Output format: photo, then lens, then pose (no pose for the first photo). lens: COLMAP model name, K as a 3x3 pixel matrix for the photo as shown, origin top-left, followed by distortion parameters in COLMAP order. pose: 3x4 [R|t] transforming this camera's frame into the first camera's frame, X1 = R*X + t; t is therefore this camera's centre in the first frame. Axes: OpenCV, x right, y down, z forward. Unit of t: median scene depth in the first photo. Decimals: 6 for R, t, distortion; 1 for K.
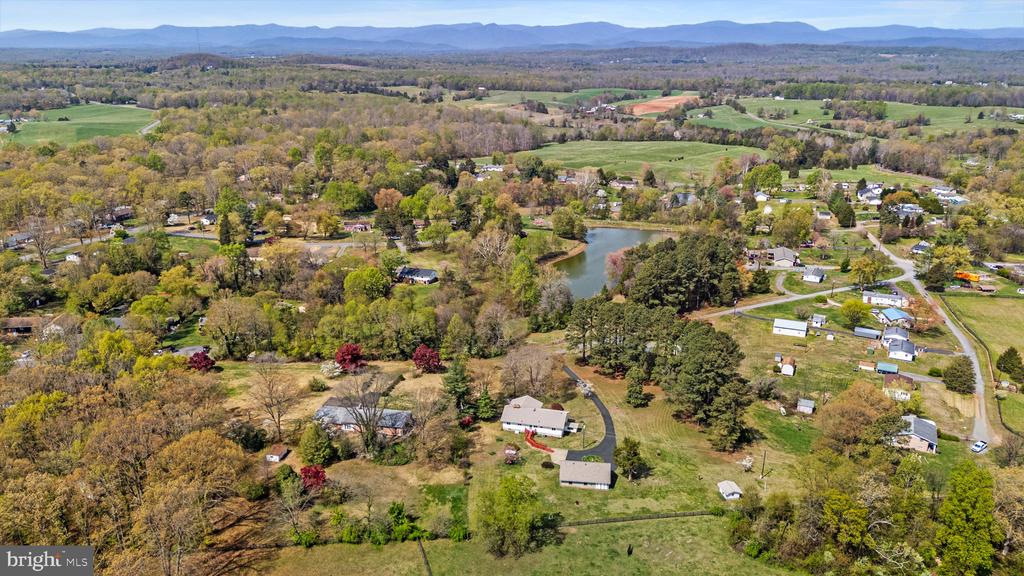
lens RADIAL K [[743.0, 0, 513.3], [0, 743.0, 290.8], [0, 0, 1]] dist [0.076886, -0.077142]
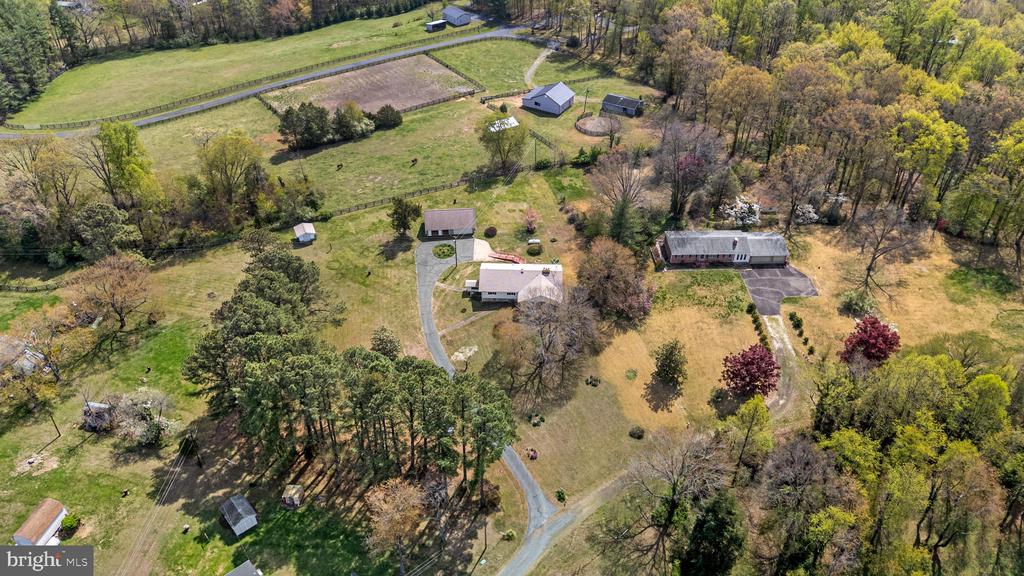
lens RADIAL K [[743.0, 0, 513.3], [0, 743.0, 290.8], [0, 0, 1]] dist [0.076886, -0.077142]
pose [[-0.976060, 0.129624, -0.174656, 0.136462], [-0.075416, 0.551497, 0.830761, -0.362495], [0.204009, 0.824044, -0.528518, 1.110287]]
